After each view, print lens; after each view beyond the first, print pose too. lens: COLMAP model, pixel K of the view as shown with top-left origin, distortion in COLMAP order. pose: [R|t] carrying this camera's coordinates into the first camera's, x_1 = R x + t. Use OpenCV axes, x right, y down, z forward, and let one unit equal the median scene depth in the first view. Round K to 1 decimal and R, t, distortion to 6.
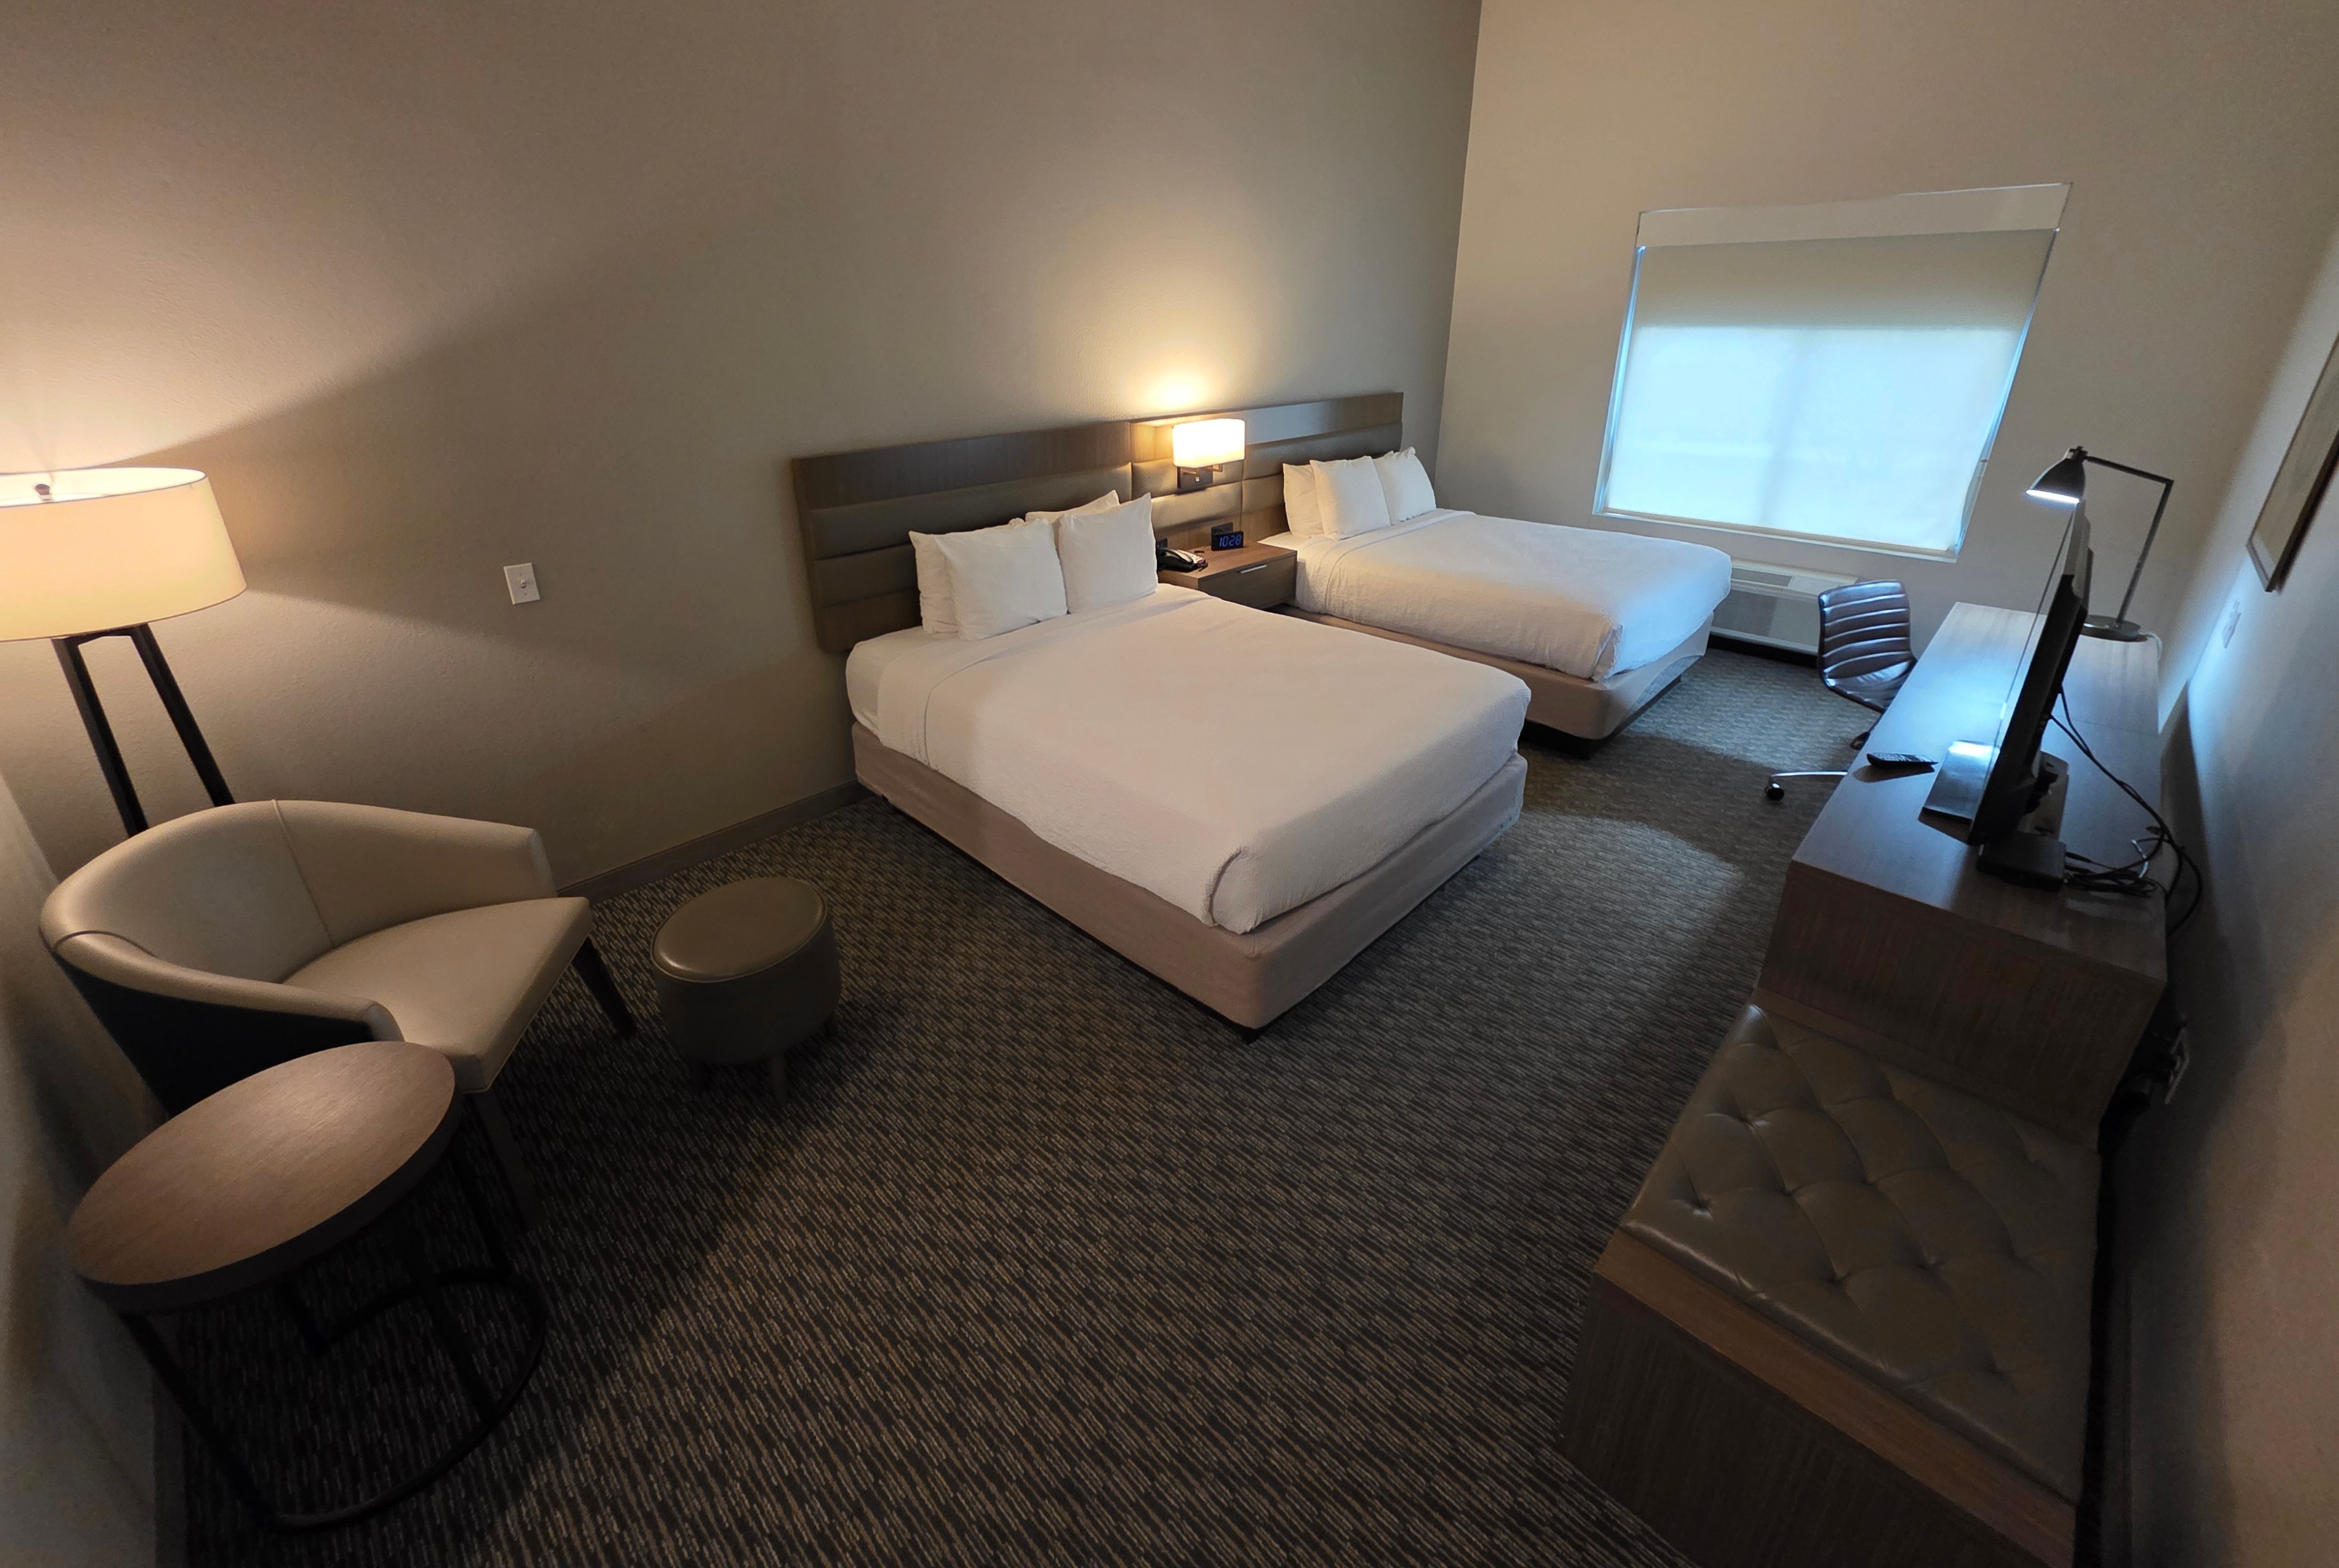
lens RADIAL K [[935.8, 0, 1173.1], [0, 935.8, 686.6], [0, 0, 1]] dist [0.000519, 0.000020]
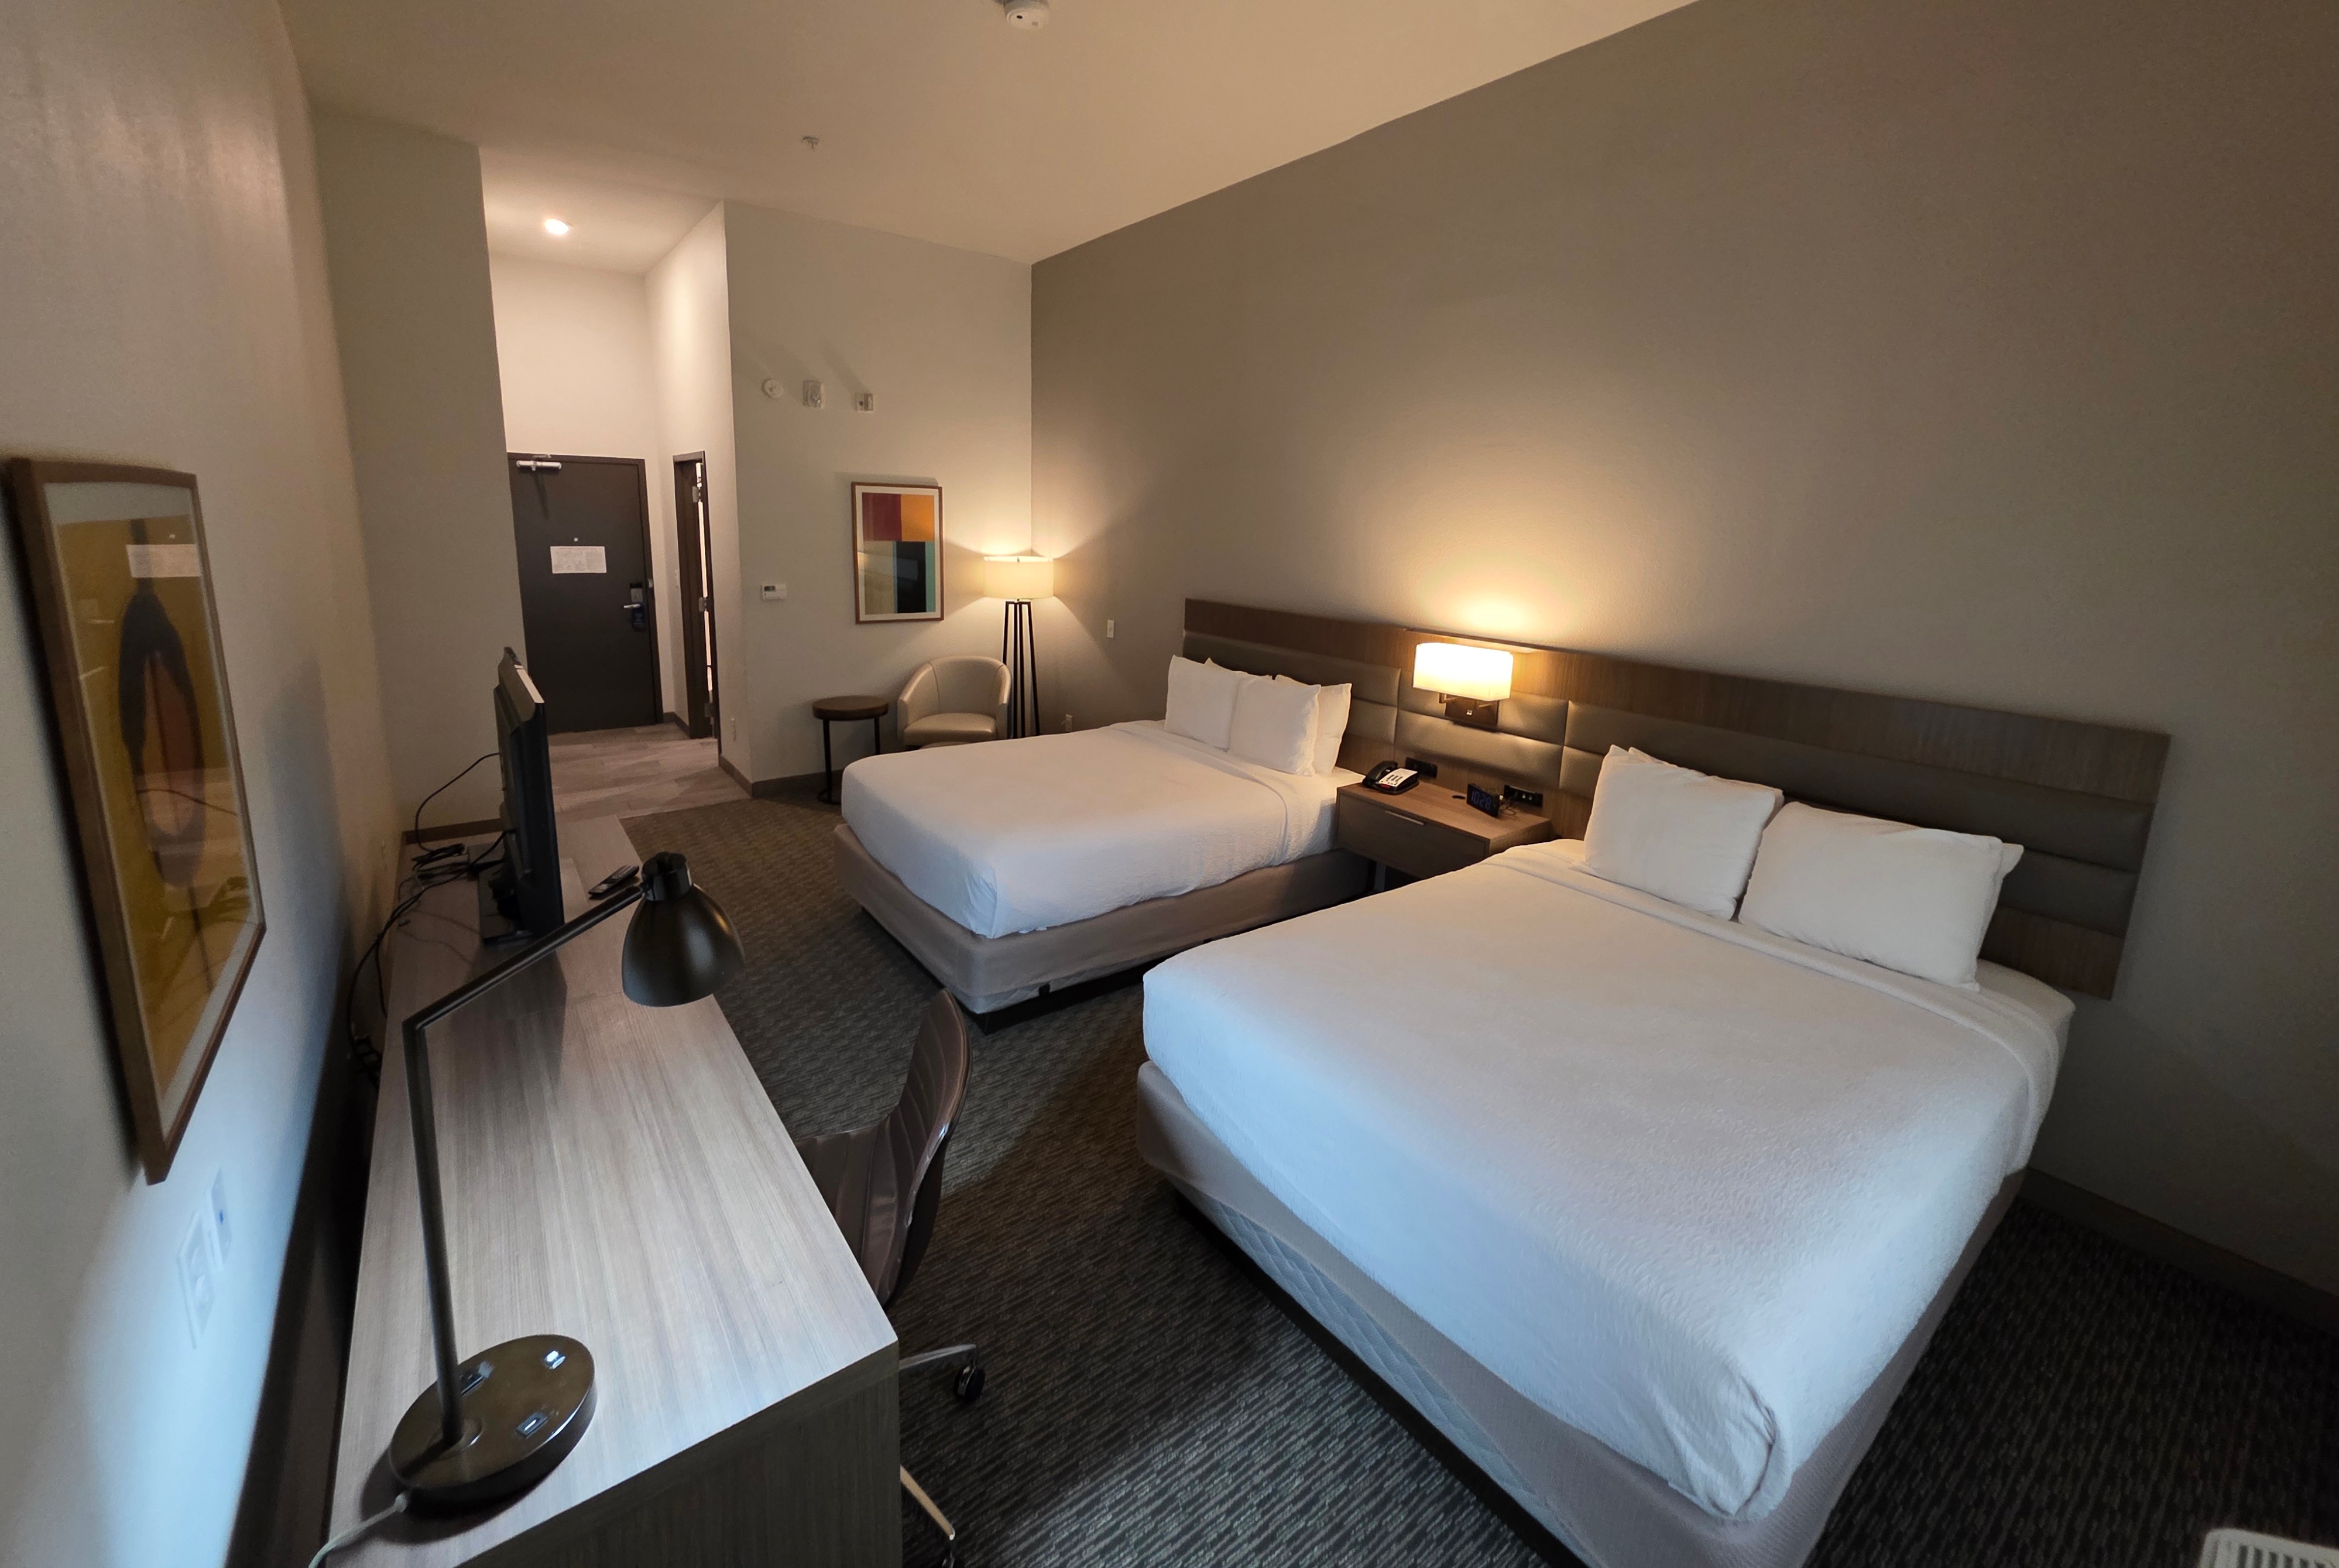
lens RADIAL K [[935.8, 0, 1173.1], [0, 935.8, 686.6], [0, 0, 1]] dist [0.000519, 0.000020]
pose [[-0.153459, 0.169421, -0.973523, 1.053751], [-0.400119, 0.890161, 0.217986, -0.382717], [0.903524, 0.422977, -0.068815, 0.970614]]
